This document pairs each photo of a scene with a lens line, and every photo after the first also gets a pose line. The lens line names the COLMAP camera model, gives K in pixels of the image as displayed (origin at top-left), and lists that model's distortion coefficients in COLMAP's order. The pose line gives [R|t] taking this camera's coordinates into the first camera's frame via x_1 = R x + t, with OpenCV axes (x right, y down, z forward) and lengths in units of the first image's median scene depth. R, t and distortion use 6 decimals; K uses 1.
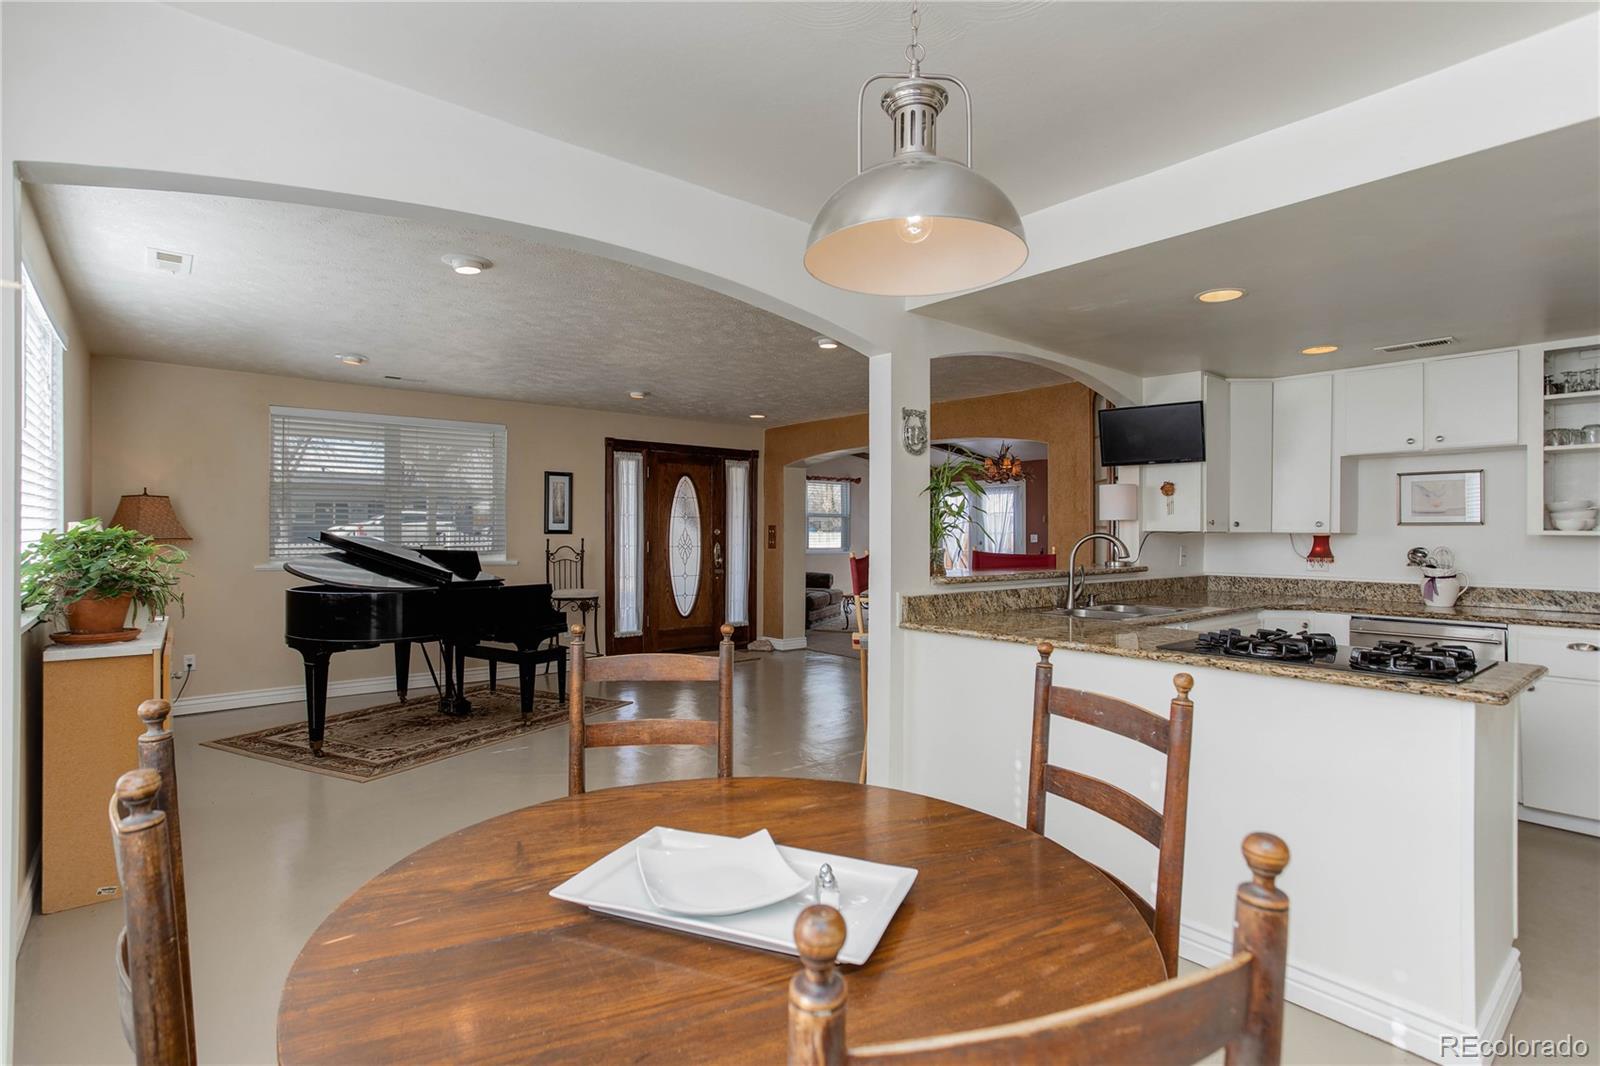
lens RADIAL K [[797.0, 0, 800.0], [0, 797.0, 533.0], [0, 0, 1]] dist [-0.001920, 0.001025]
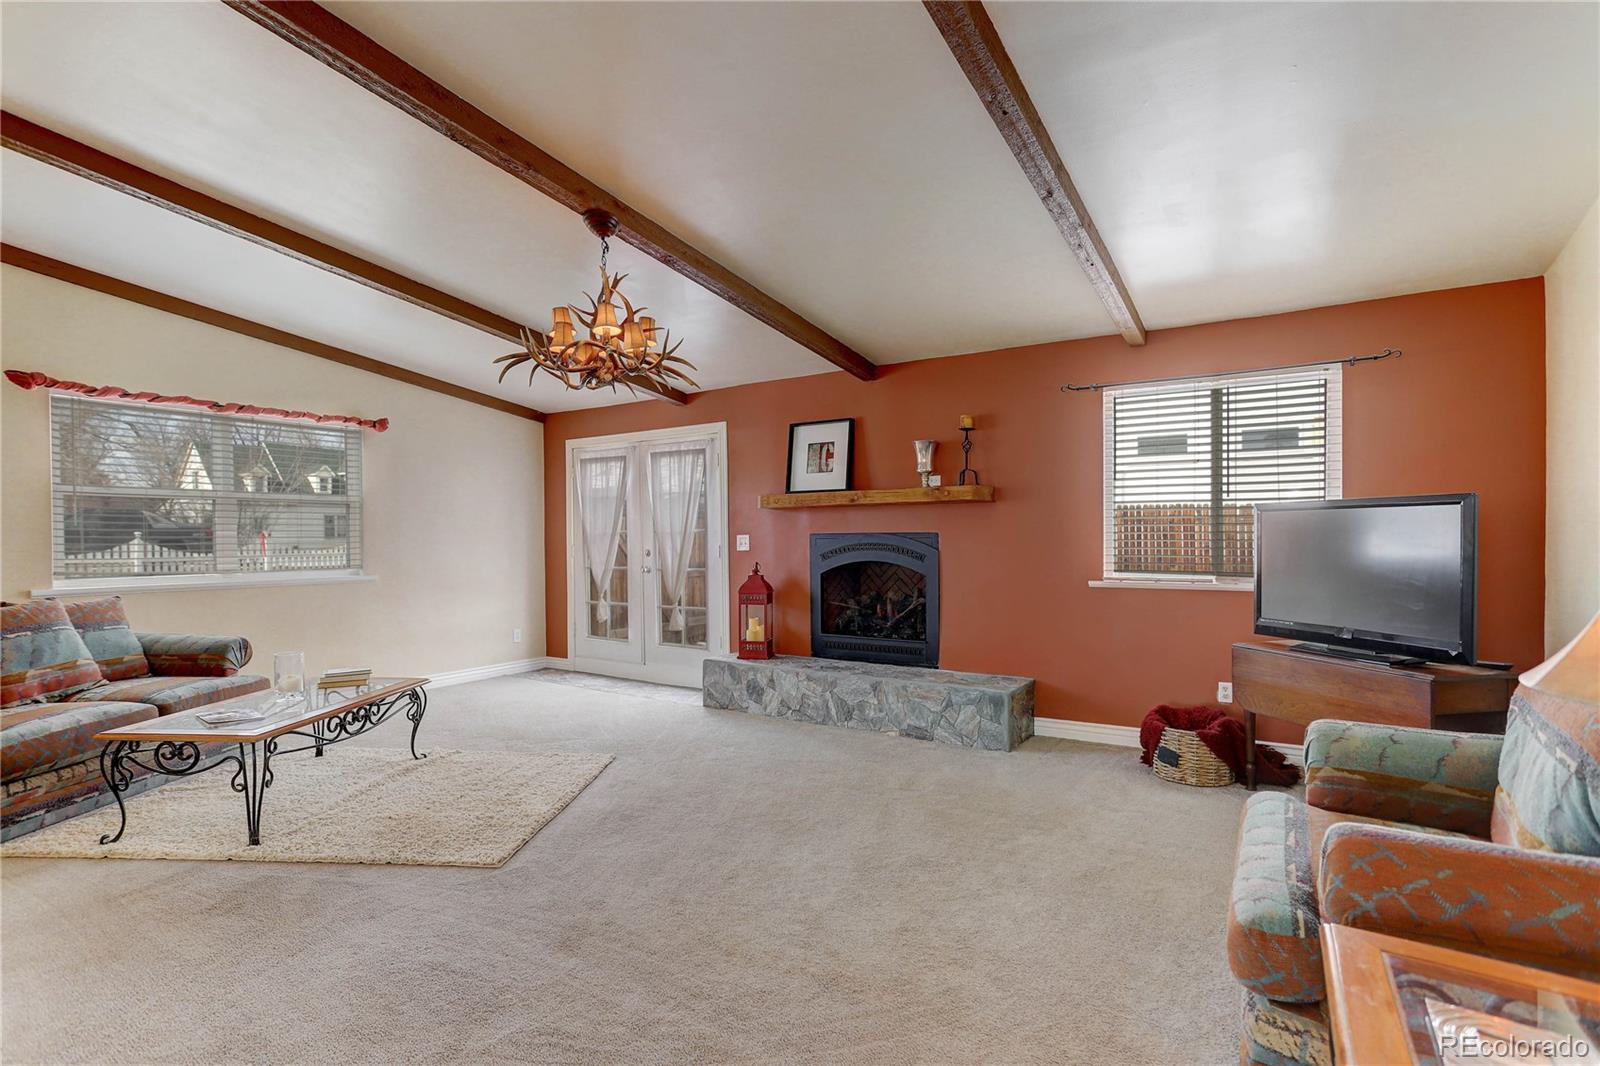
lens RADIAL K [[797.0, 0, 800.0], [0, 797.0, 533.0], [0, 0, 1]] dist [-0.001920, 0.001025]
pose [[0.965271, -0.011472, 0.260998, 0.414042], [0.012972, 0.999908, -0.004026, 0.007041], [-0.260927, 0.007271, 0.965331, 1.067746]]
